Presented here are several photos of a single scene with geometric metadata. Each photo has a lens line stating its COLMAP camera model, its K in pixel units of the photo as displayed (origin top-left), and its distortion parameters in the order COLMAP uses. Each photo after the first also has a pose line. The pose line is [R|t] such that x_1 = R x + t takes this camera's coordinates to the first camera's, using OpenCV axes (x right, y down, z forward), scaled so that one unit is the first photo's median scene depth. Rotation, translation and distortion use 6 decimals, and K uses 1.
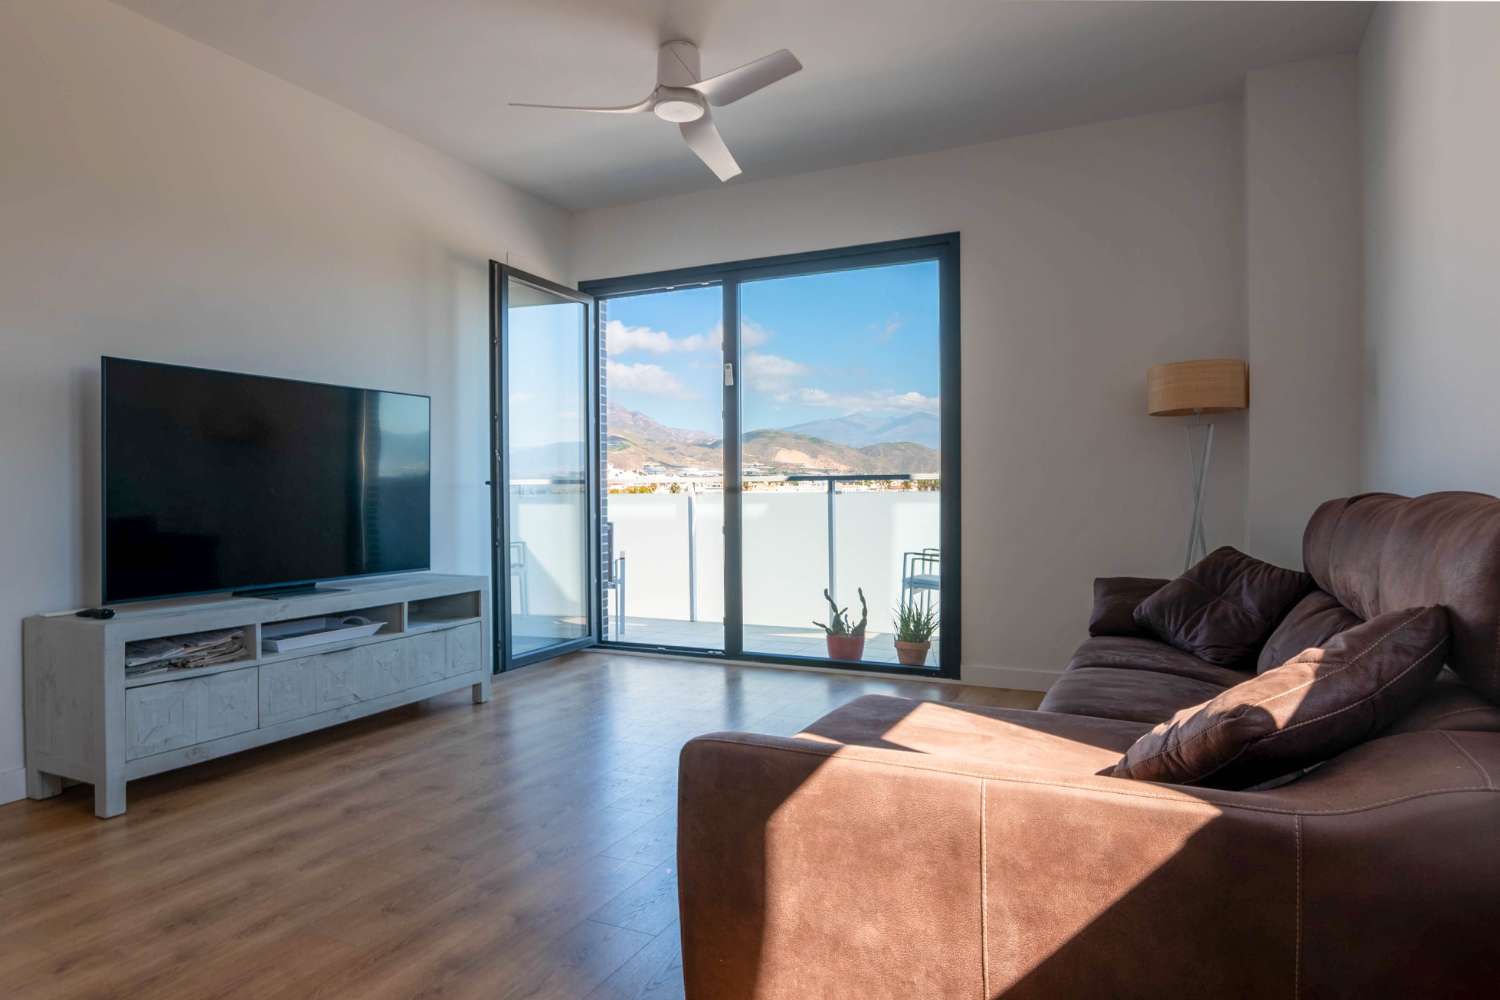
lens RADIAL K [[884.4, 0, 763.7], [0, 884.4, 495.2], [0, 0, 1]] dist [-0.007466, -0.005485]
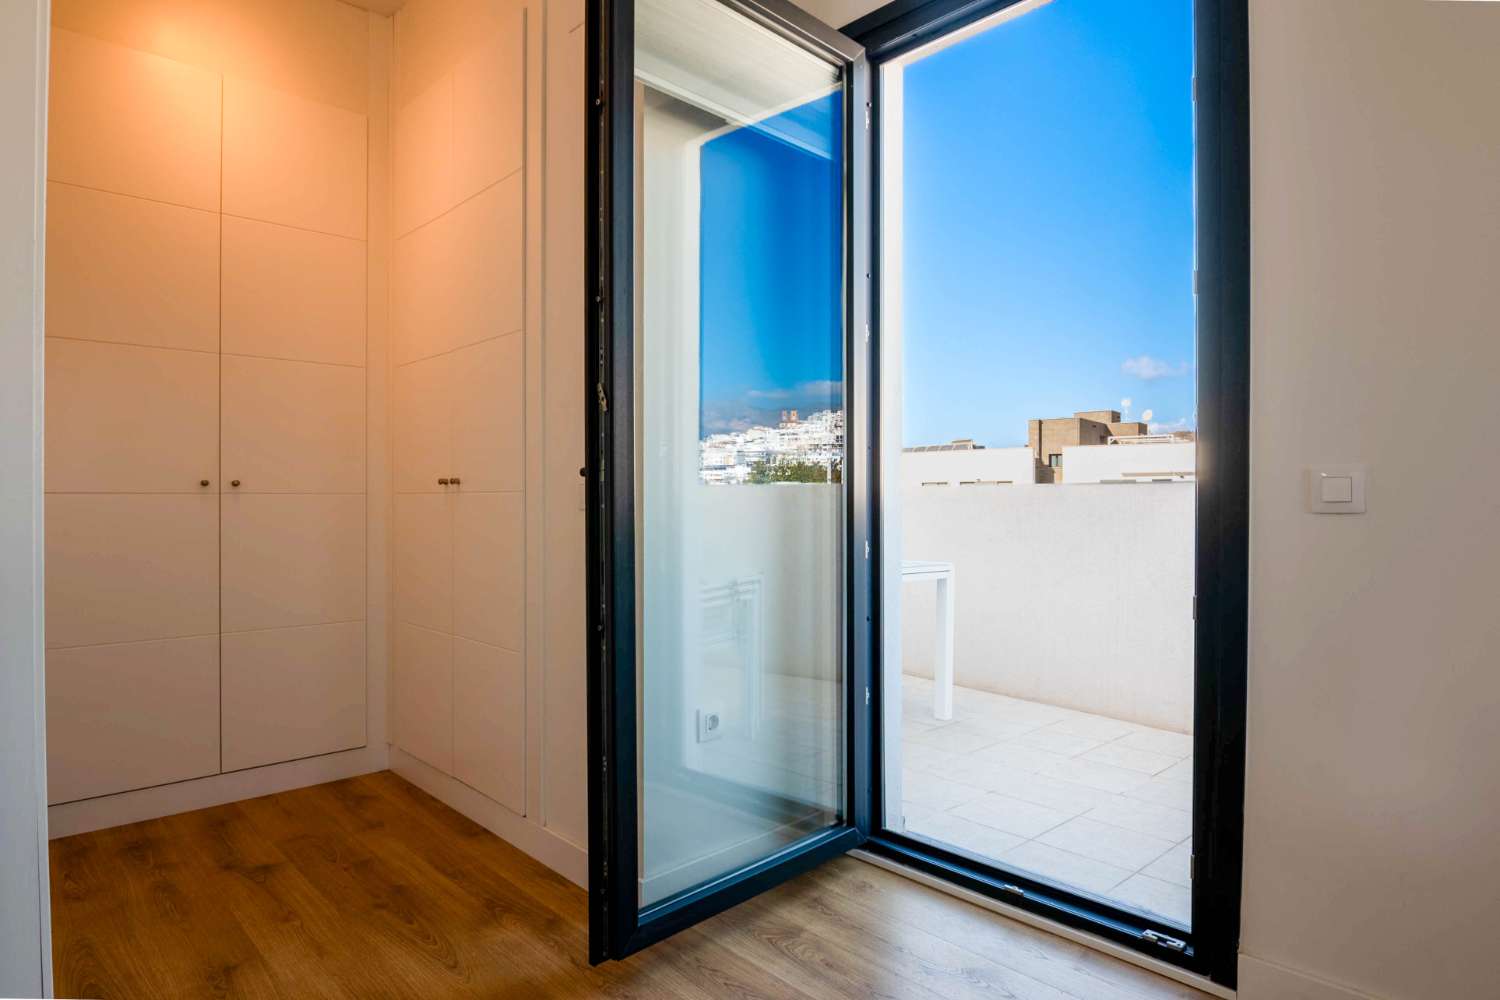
lens RADIAL K [[884.4, 0, 750.3], [0, 884.4, 498.7], [0, 0, 1]] dist [-0.007466, -0.005485]
pose [[0.938794, 0.007656, -0.344394, -0.105660], [-0.012854, 0.999835, -0.012812, 0.001898], [0.344239, 0.016454, 0.938738, 0.643039]]
